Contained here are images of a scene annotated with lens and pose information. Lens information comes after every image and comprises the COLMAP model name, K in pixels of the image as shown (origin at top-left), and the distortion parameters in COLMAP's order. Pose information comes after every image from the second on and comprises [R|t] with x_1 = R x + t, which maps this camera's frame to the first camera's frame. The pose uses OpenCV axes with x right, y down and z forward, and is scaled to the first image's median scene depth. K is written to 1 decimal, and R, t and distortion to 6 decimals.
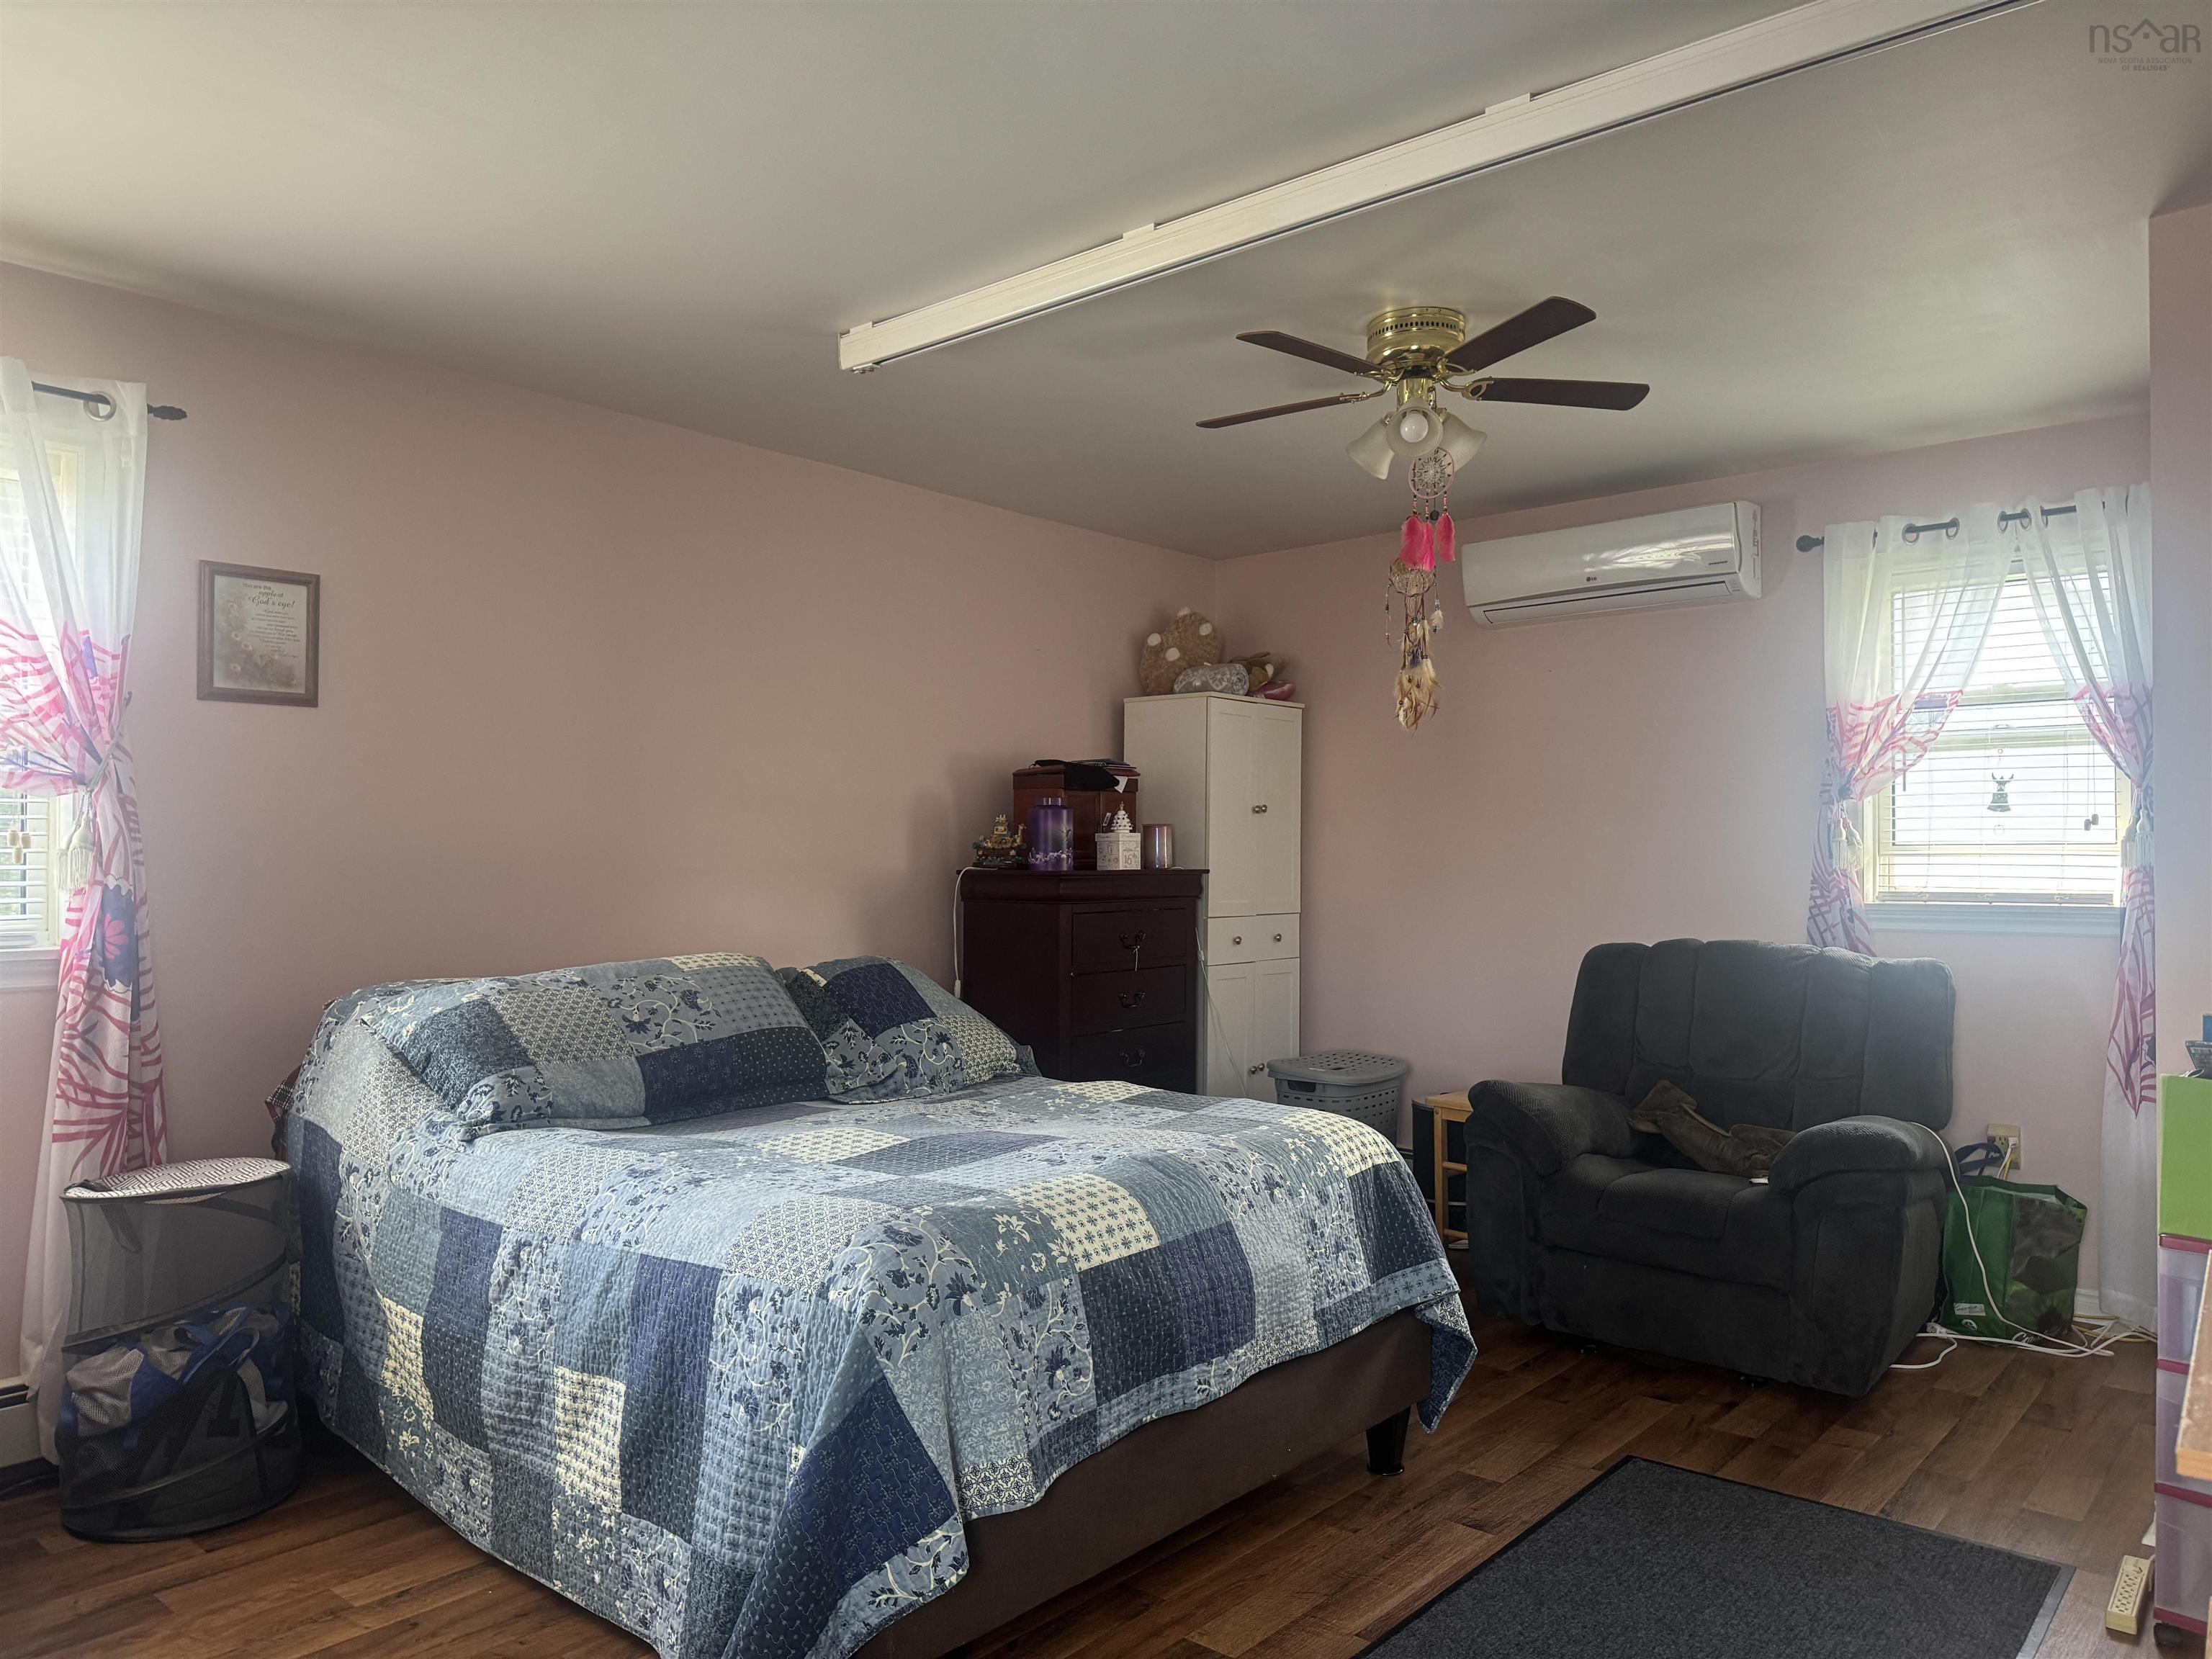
lens RADIAL K [[1565.4, 0, 1109.2], [0, 1565.4, 830.4], [0, 0, 1]] dist [0.058098, -0.092047]
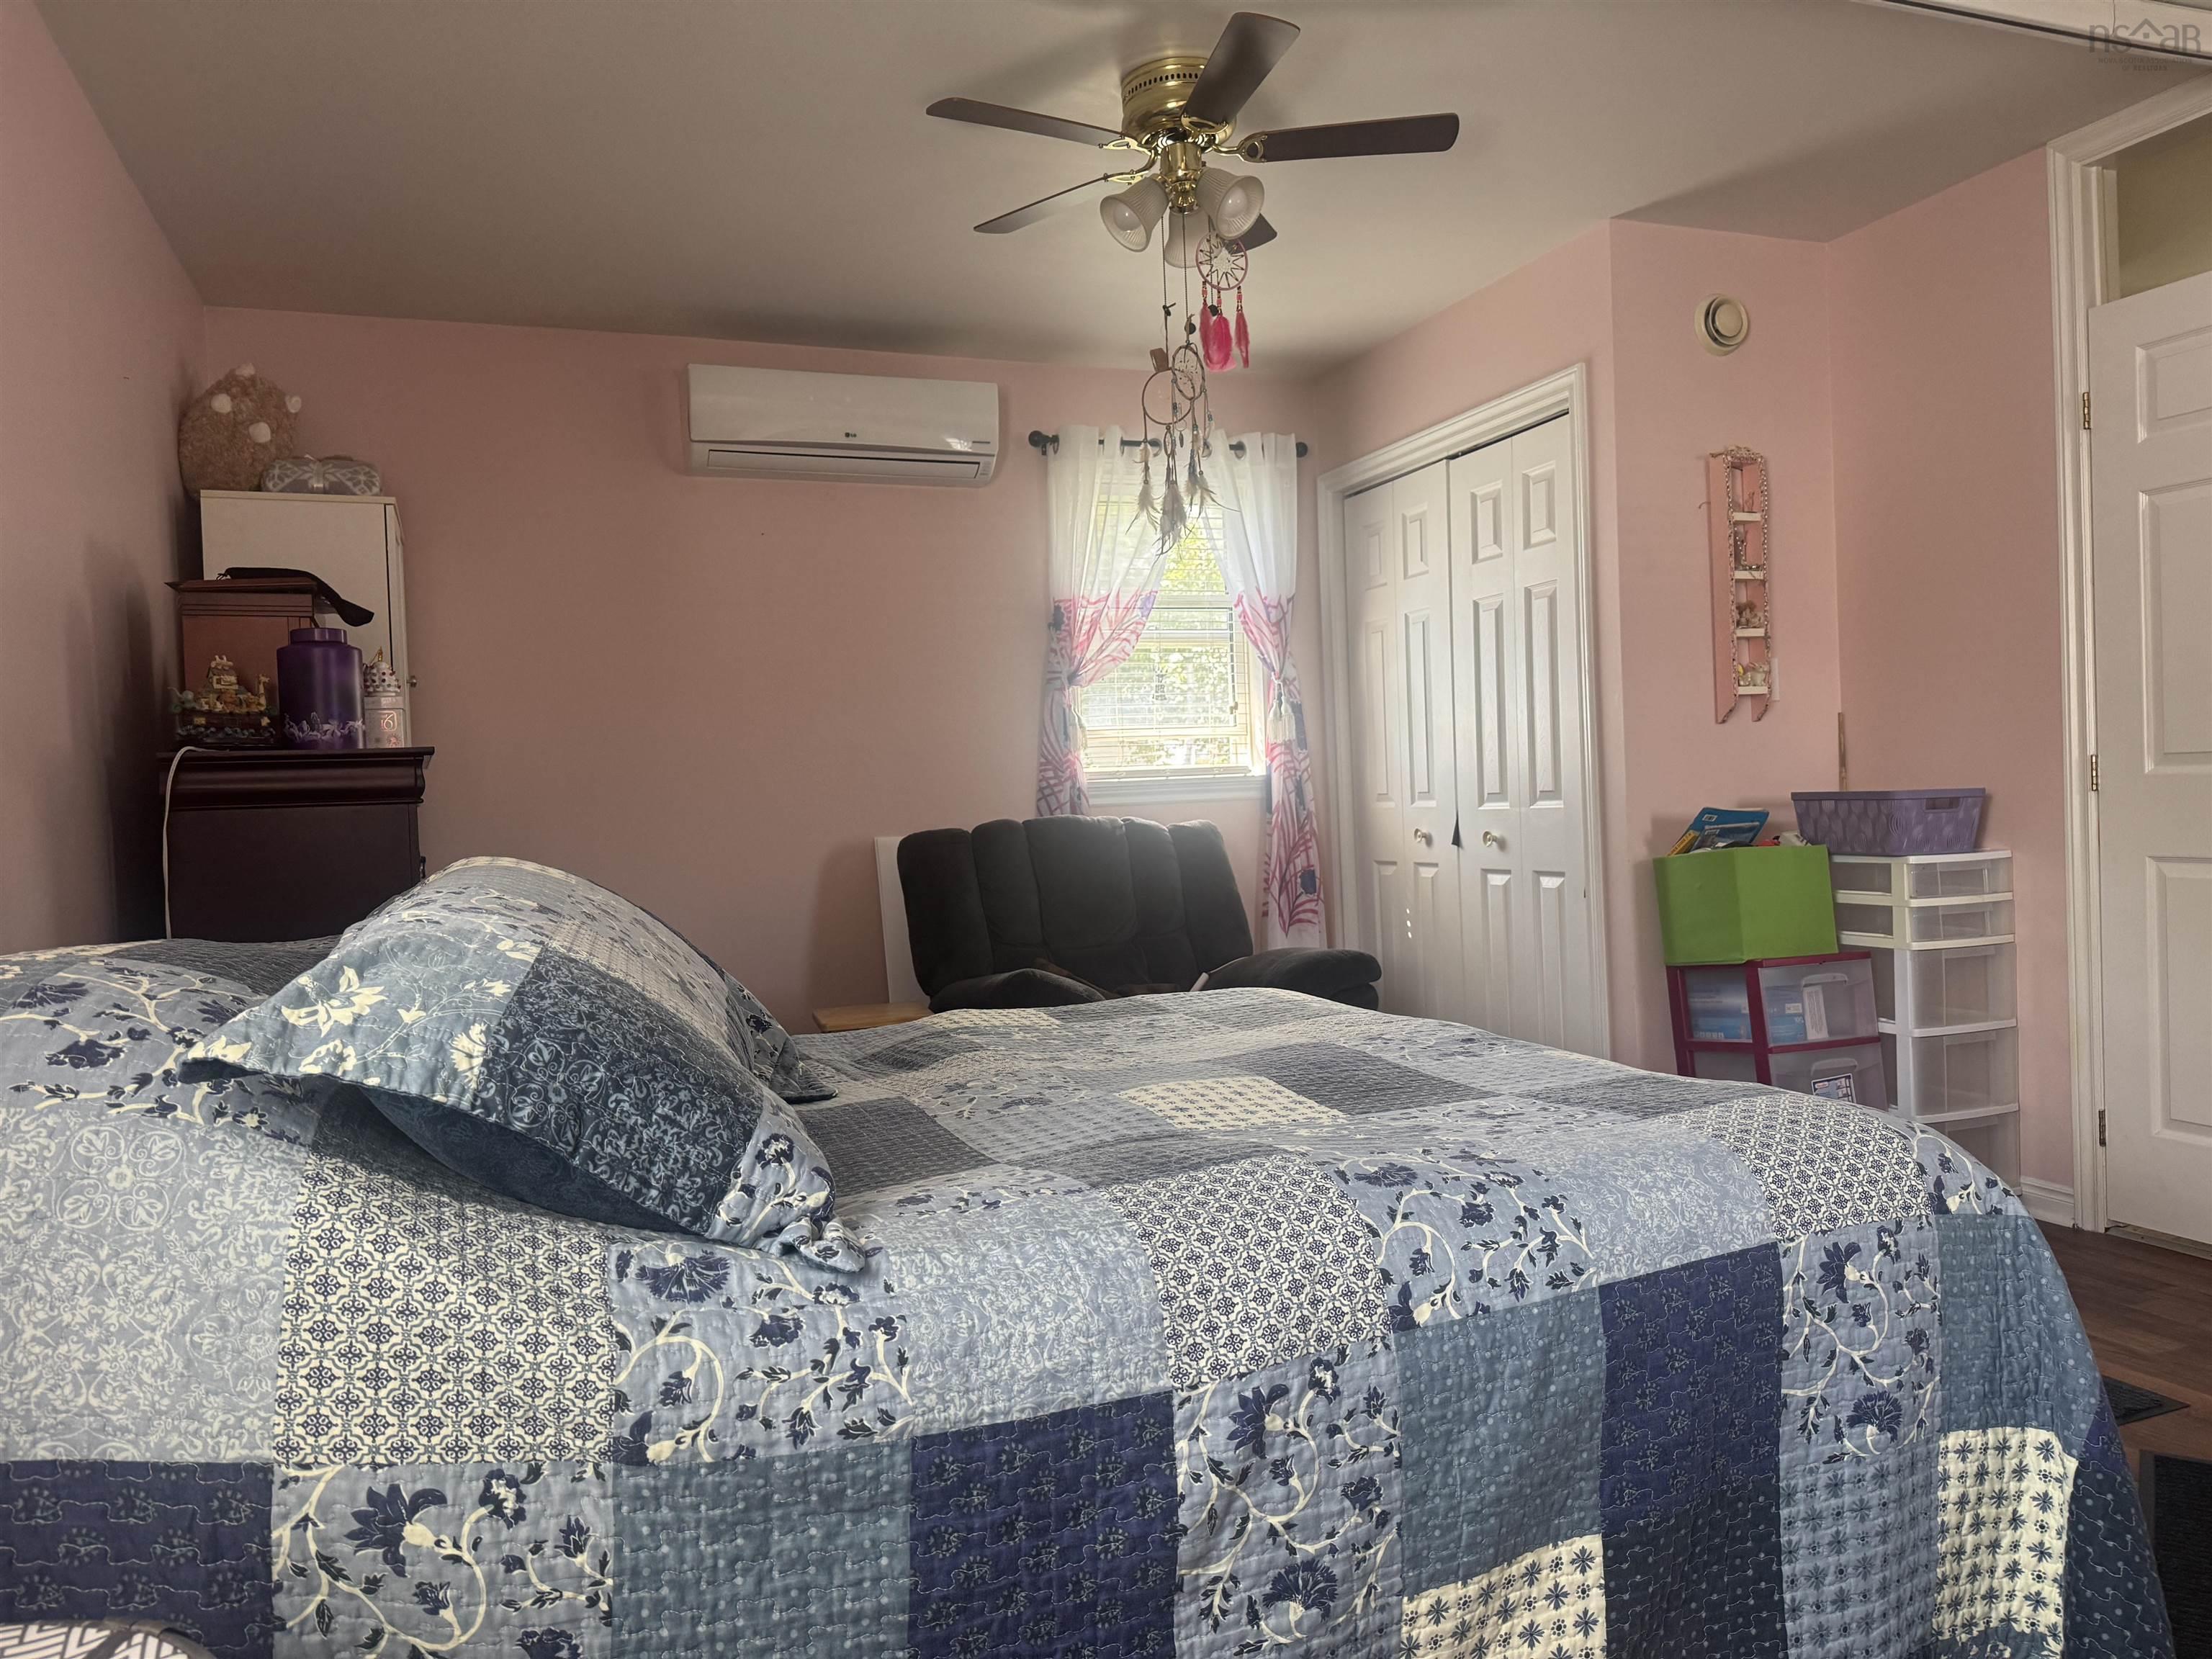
lens RADIAL K [[1565.4, 0, 1113.0], [0, 1565.4, 833.4], [0, 0, 1]] dist [0.058098, -0.092047]
pose [[0.455545, -0.036986, 0.889444, -0.794862], [0.023600, 0.999287, 0.029466, 0.084378], [-0.889900, 0.007568, 0.456094, 0.834463]]
